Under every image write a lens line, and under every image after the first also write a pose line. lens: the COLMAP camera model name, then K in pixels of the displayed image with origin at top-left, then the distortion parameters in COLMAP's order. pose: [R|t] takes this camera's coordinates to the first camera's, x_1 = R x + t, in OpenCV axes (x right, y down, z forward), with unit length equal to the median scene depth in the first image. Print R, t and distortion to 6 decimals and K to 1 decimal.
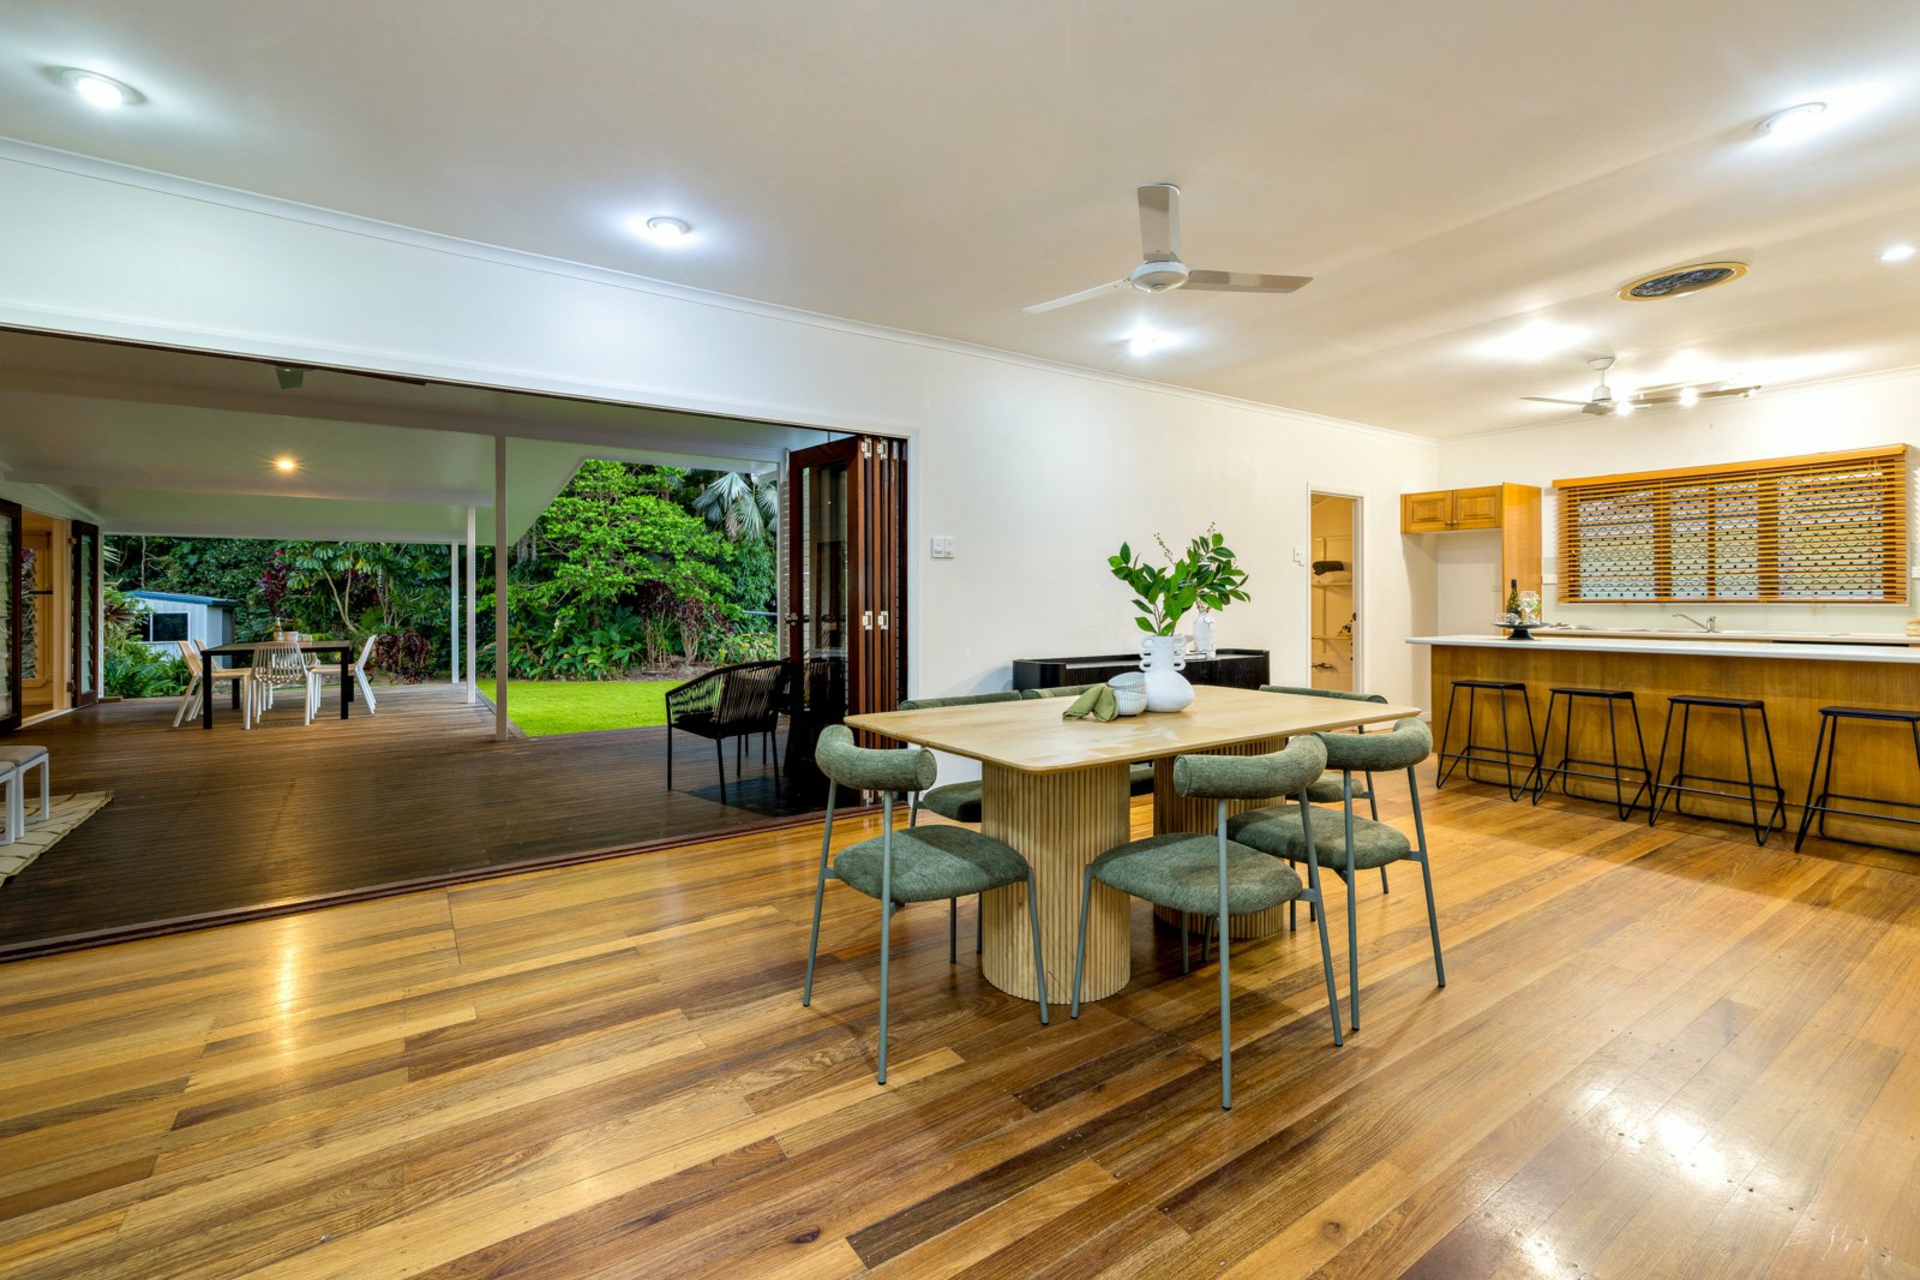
lens RADIAL K [[833.0, 0, 974.7], [0, 833.0, 600.0], [0, 0, 1]] dist [0.002354, 0.000516]
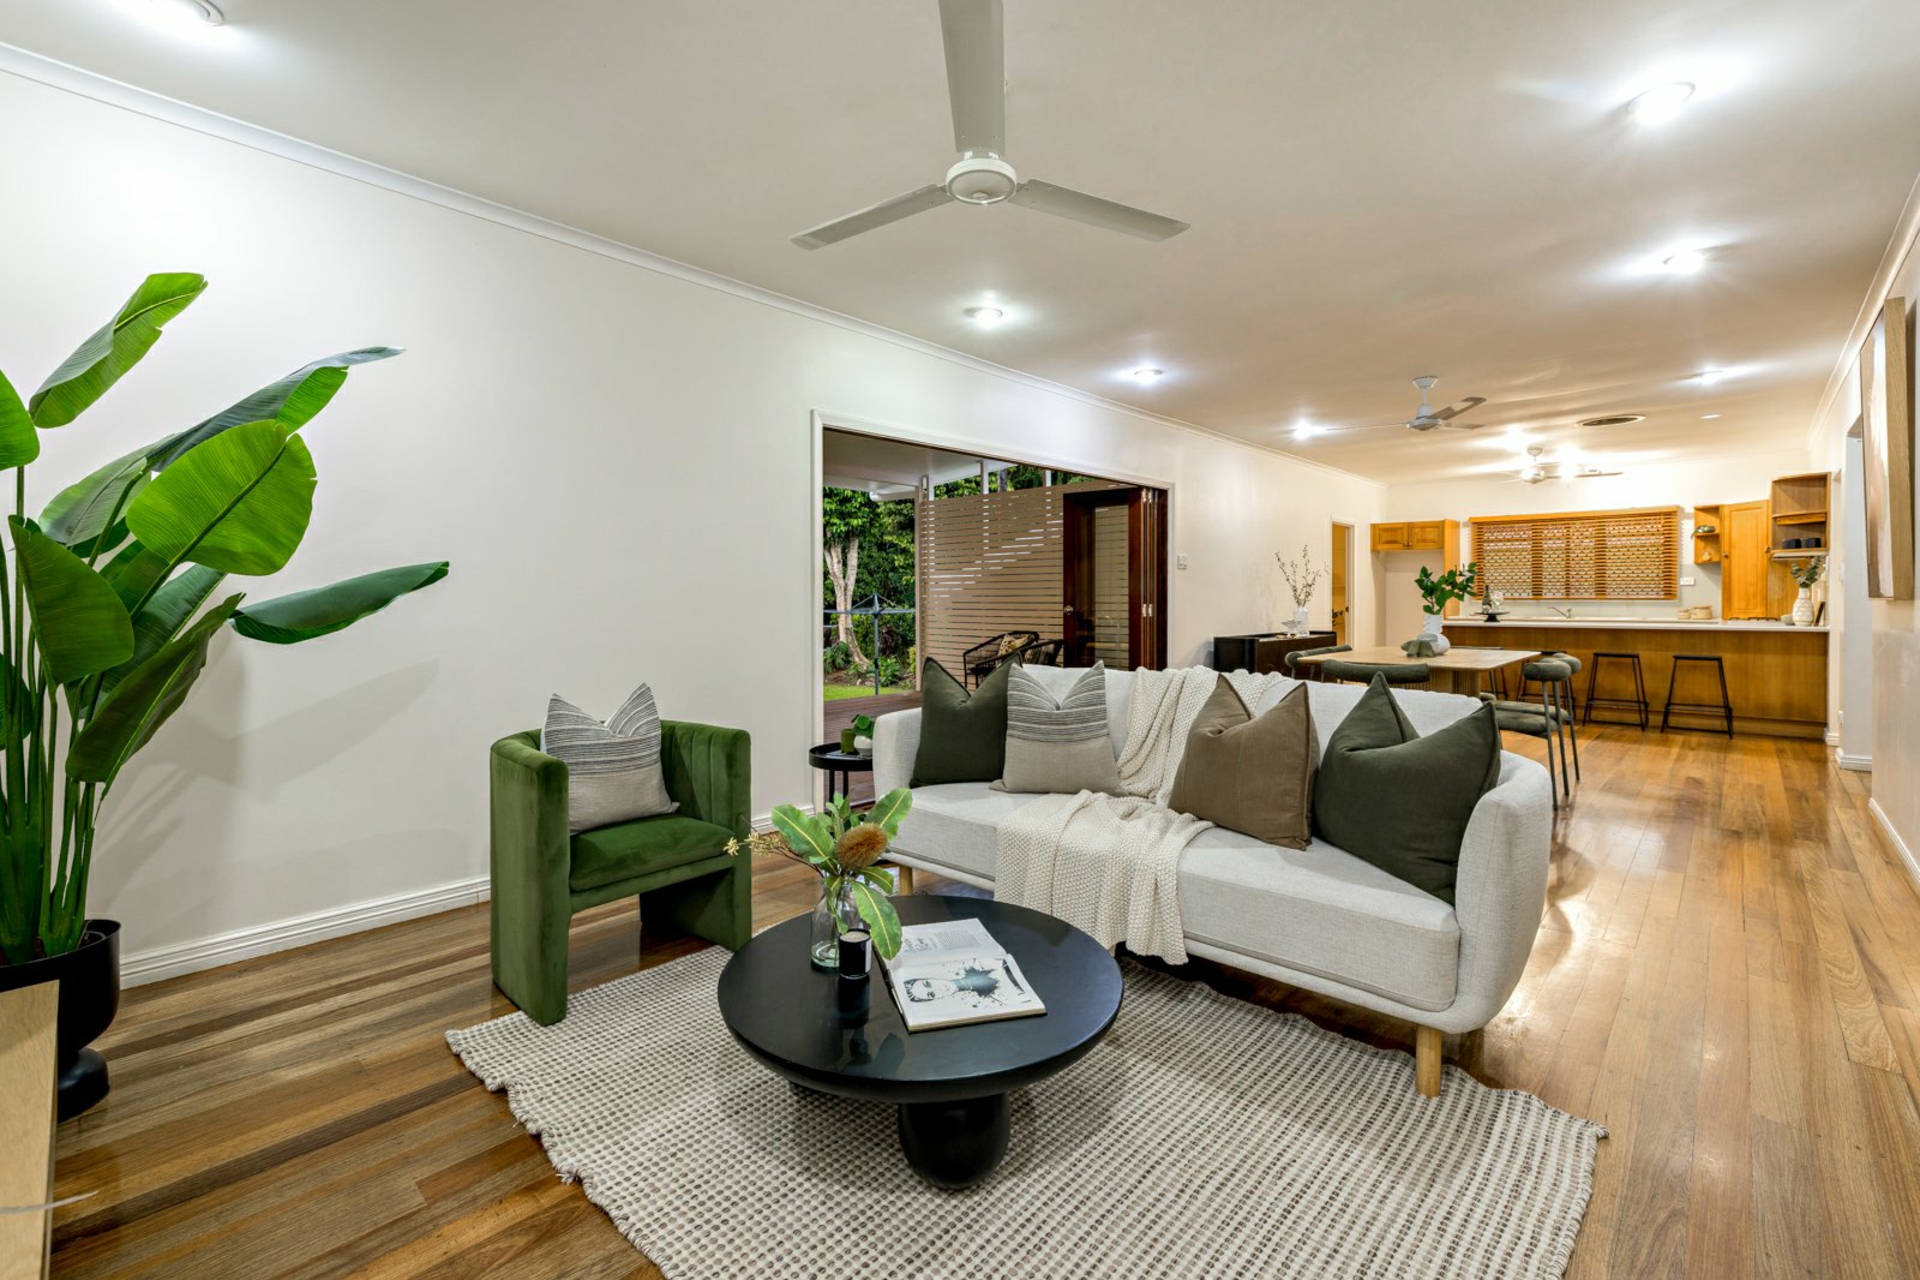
lens RADIAL K [[892.5, 0, 895.0], [0, 892.5, 590.8], [0, 0, 1]] dist [0.000080, -0.000308]
pose [[0.976505, 0.003230, 0.215470, -0.832551], [-0.000992, 0.999944, -0.010492, 0.006176], [-0.215492, 0.010032, 0.976454, -0.425775]]
